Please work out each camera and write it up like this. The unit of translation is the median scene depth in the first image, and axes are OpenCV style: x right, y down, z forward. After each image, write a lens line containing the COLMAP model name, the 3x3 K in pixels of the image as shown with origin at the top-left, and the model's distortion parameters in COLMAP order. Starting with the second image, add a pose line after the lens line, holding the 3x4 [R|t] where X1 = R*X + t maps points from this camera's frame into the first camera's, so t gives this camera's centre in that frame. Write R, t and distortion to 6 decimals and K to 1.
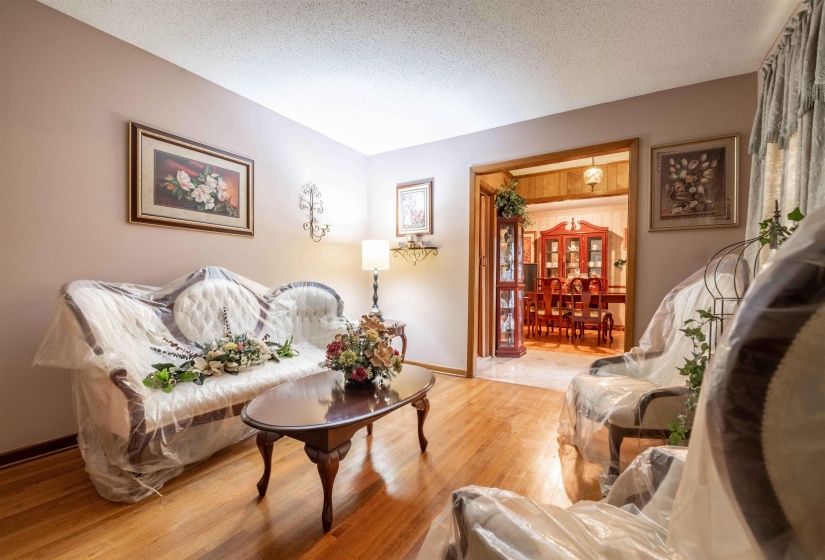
lens RADIAL K [[373.9, 0, 411.4], [0, 373.9, 288.3], [0, 0, 1]] dist [-0.005286, -0.004977]
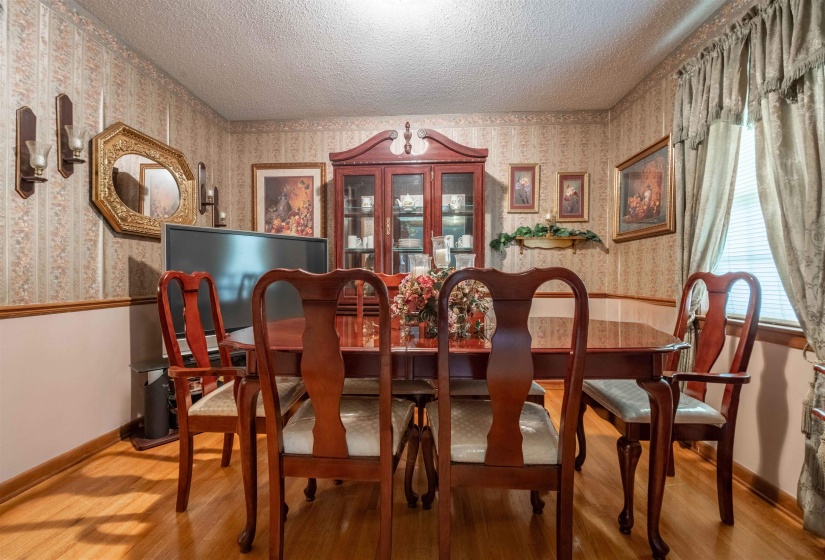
lens RADIAL K [[347.1, 0, 406.3], [0, 347.1, 283.8], [0, 0, 1]] dist [-0.010359, -0.003069]
pose [[0.898415, -0.014425, 0.438911, 0.260393], [0.018090, 0.999828, -0.004168, -0.015501], [-0.438776, 0.011685, 0.898521, 0.655862]]
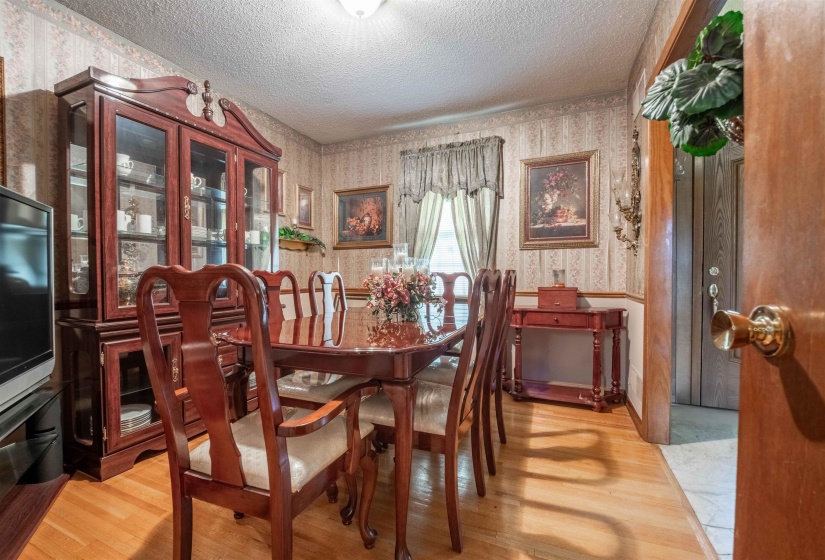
lens RADIAL K [[347.1, 0, 403.9], [0, 347.1, 280.1], [0, 0, 1]] dist [-0.010359, -0.003069]
pose [[-0.113671, -0.022808, 0.993257, 0.118097], [0.034437, 0.999045, 0.026882, -0.023118], [-0.992921, 0.037260, -0.112777, 0.854645]]
